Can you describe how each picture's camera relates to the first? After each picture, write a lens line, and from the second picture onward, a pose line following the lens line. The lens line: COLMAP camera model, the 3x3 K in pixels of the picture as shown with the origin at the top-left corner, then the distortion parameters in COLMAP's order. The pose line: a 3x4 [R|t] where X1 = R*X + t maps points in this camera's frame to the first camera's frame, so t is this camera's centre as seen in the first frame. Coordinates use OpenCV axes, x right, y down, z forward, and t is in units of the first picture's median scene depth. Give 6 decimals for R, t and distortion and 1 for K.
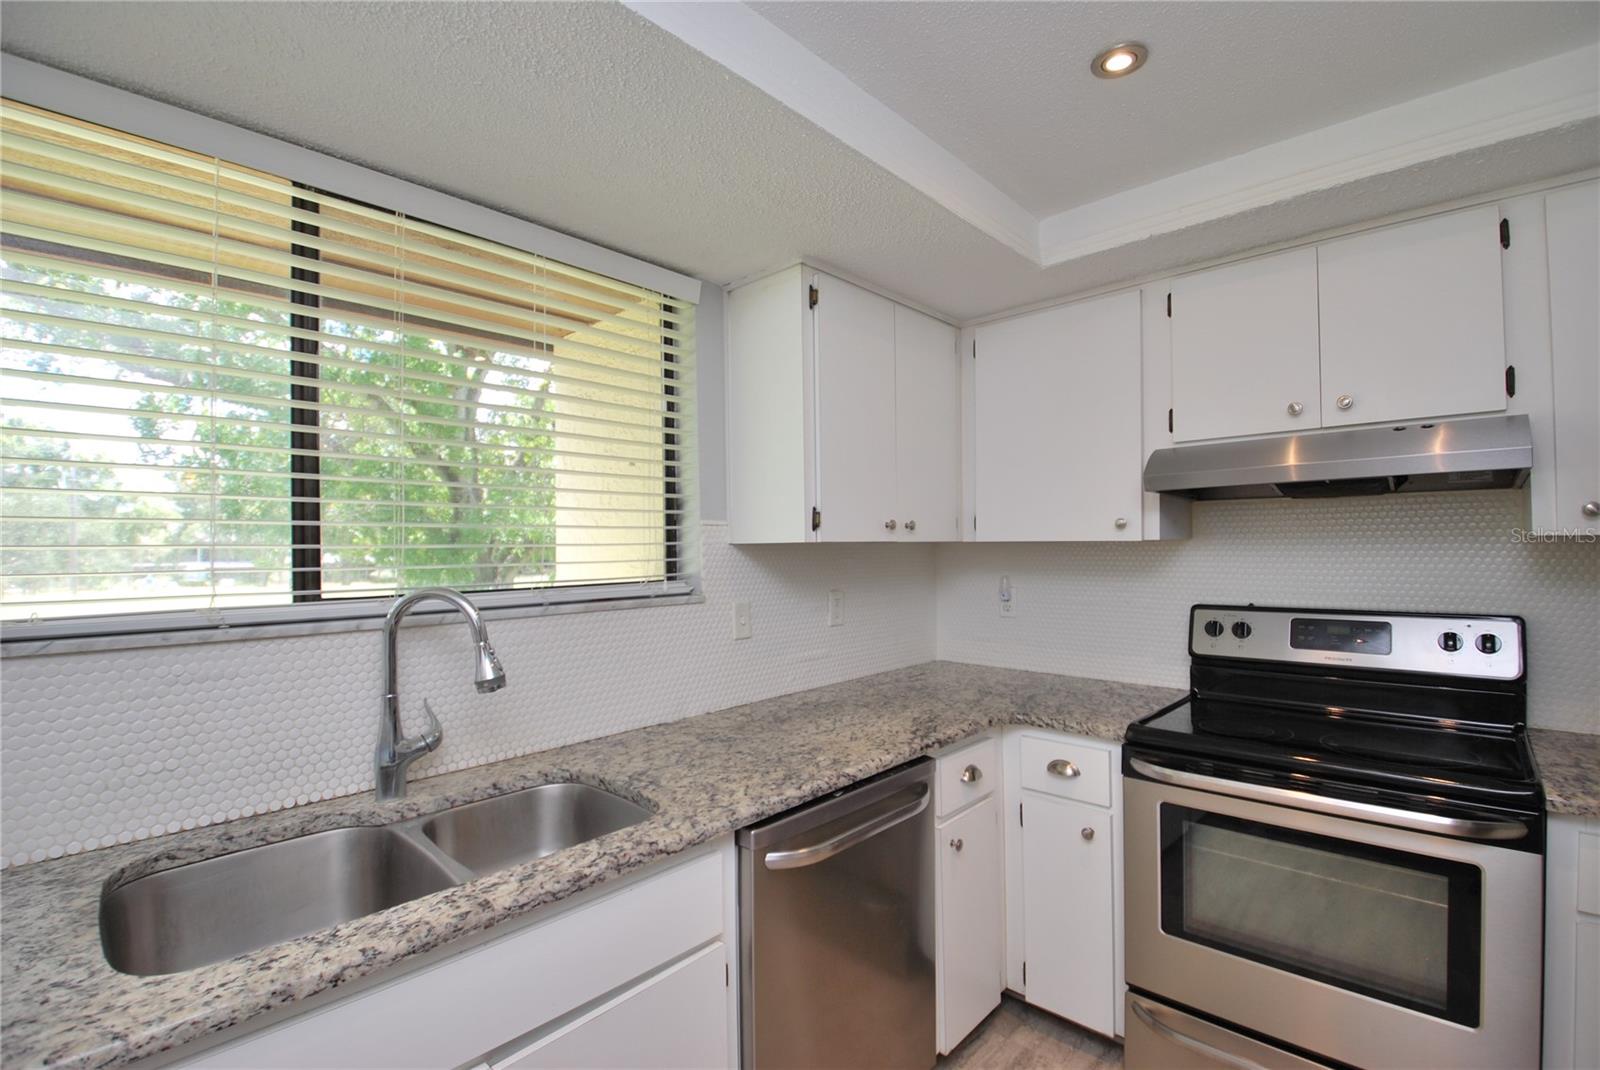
lens RADIAL K [[708.6, 0, 814.0], [0, 708.6, 537.4], [0, 0, 1]] dist [0.016506, -0.027895]
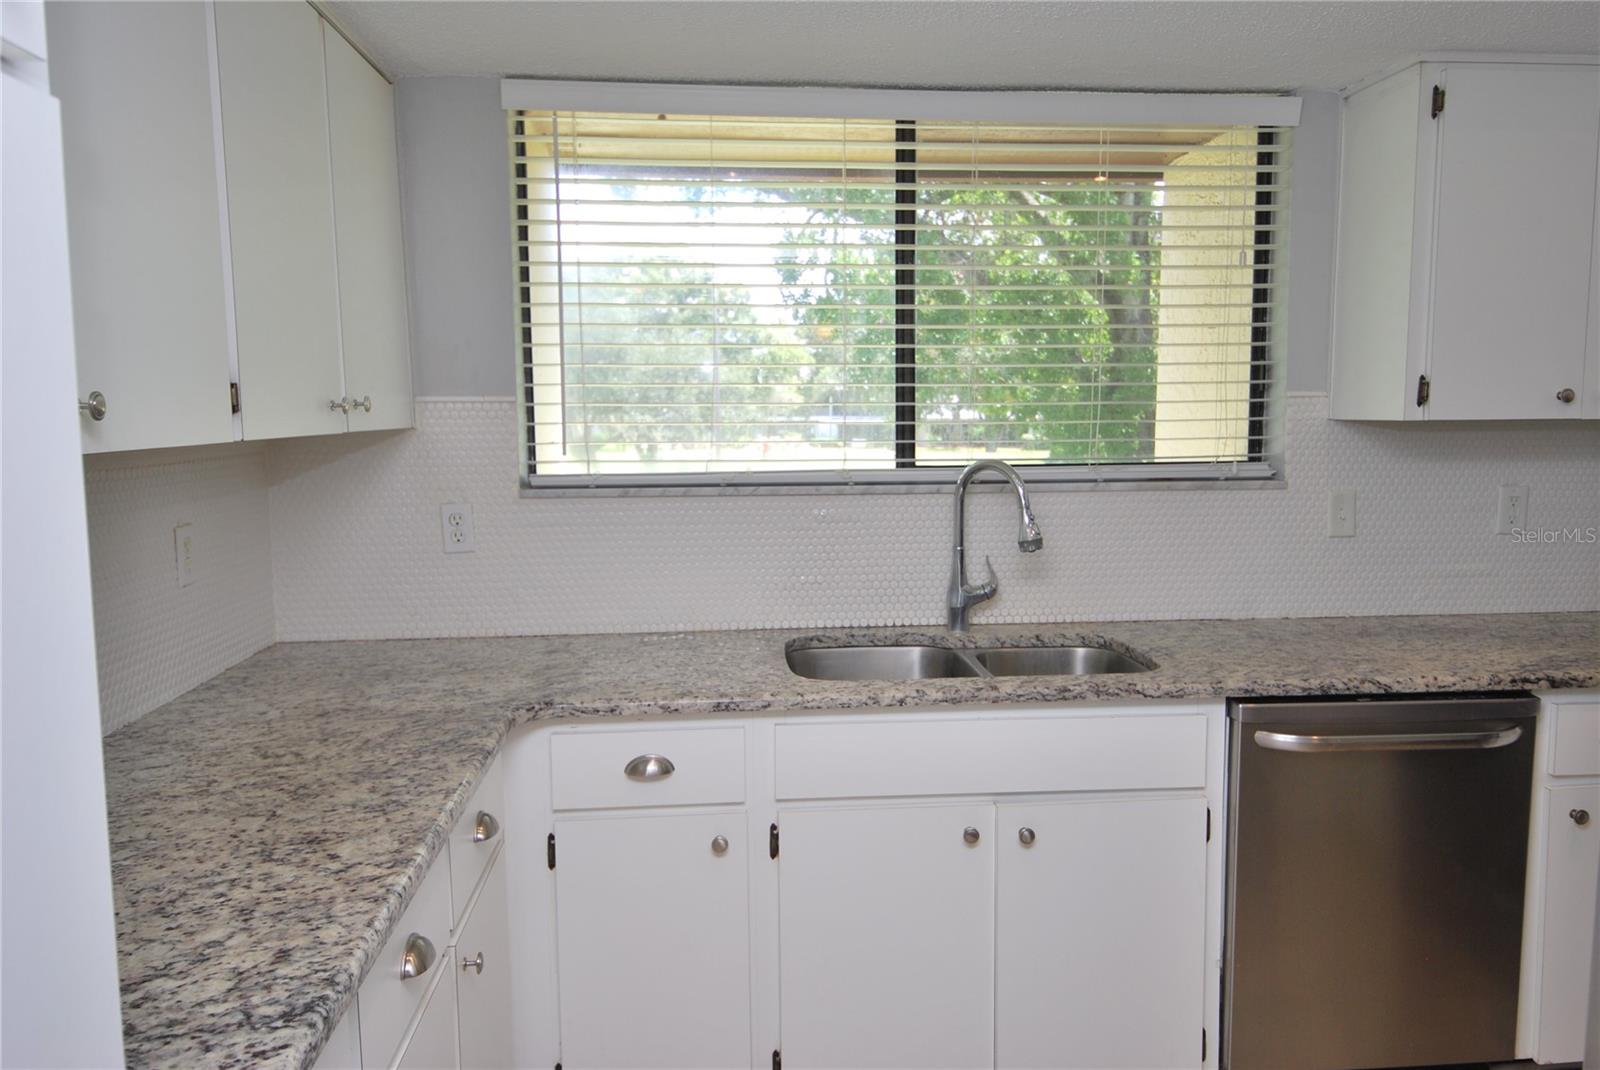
lens RADIAL K [[1199.5, 0, 800.0], [0, 1199.5, 535.0], [0, 0, 1]] dist [0.043109, -0.056720]
pose [[0.737042, 0.080389, -0.671049, 0.480632], [0.006419, 0.992023, 0.125890, -0.048790], [0.675817, -0.097094, 0.730647, -0.563574]]
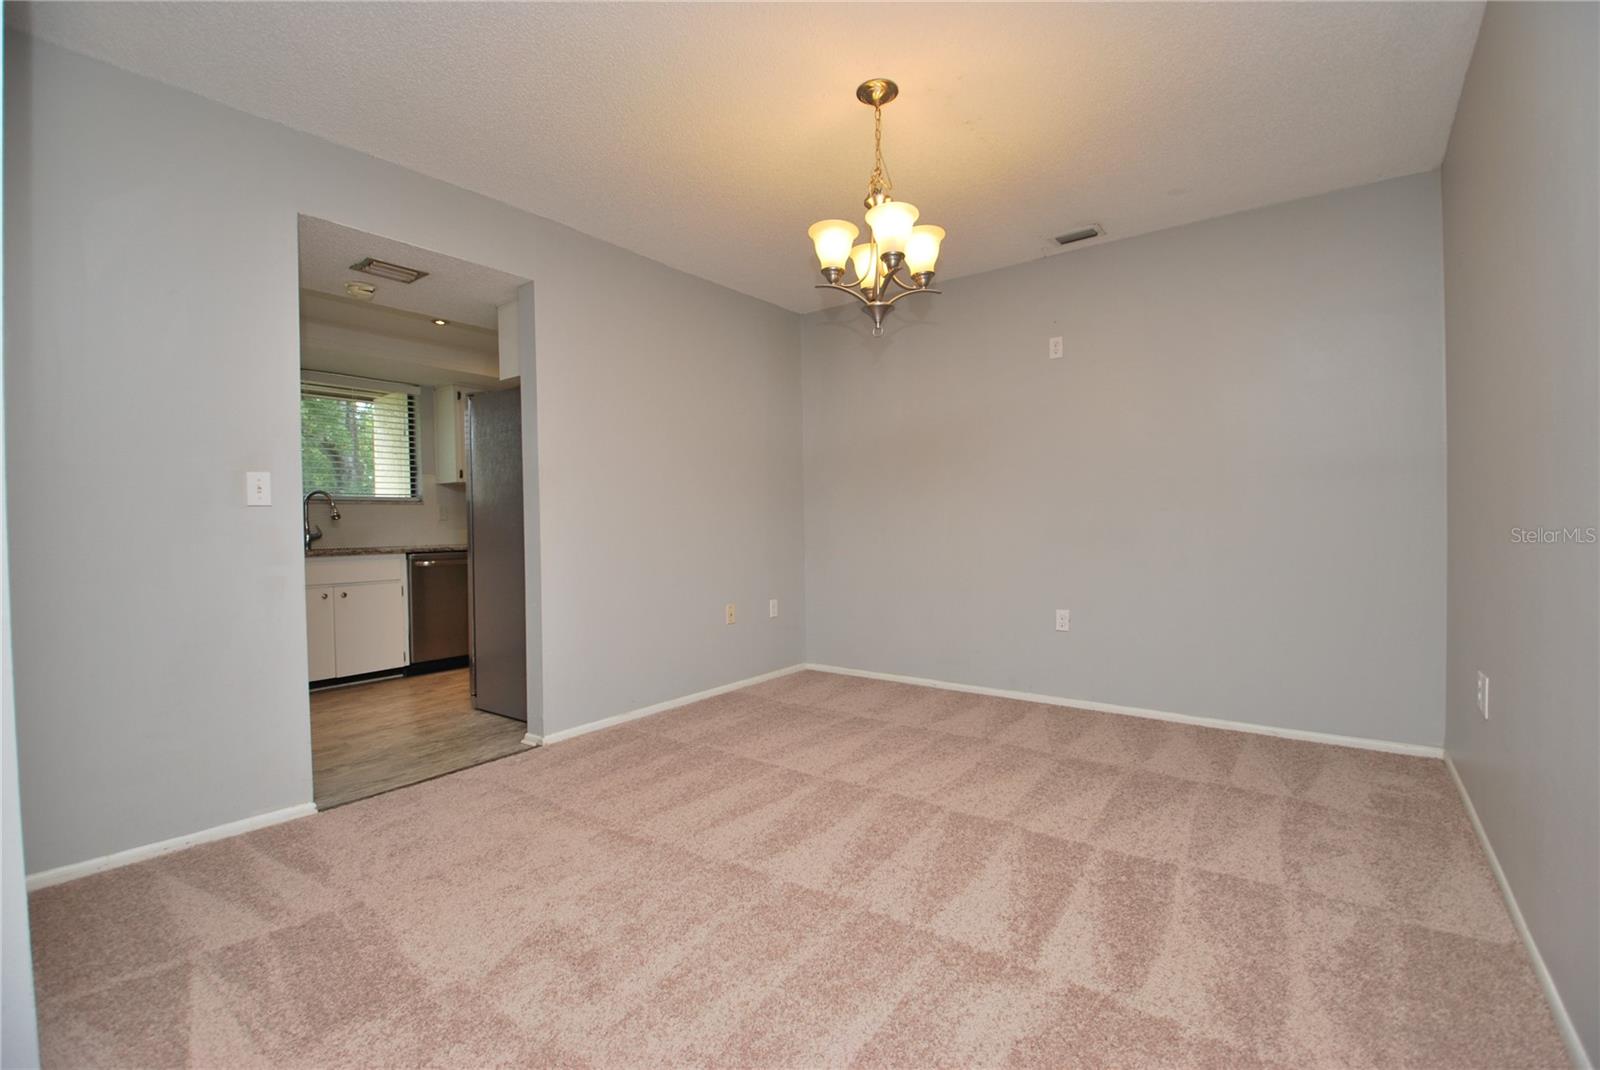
lens RADIAL K [[708.6, 0, 814.0], [0, 708.6, 537.4], [0, 0, 1]] dist [0.016506, -0.027895]
pose [[0.993724, -0.002581, 0.111832, 1.290060], [-0.001200, 0.999430, 0.033727, 0.154893], [-0.111856, -0.033649, 0.993155, -2.377341]]
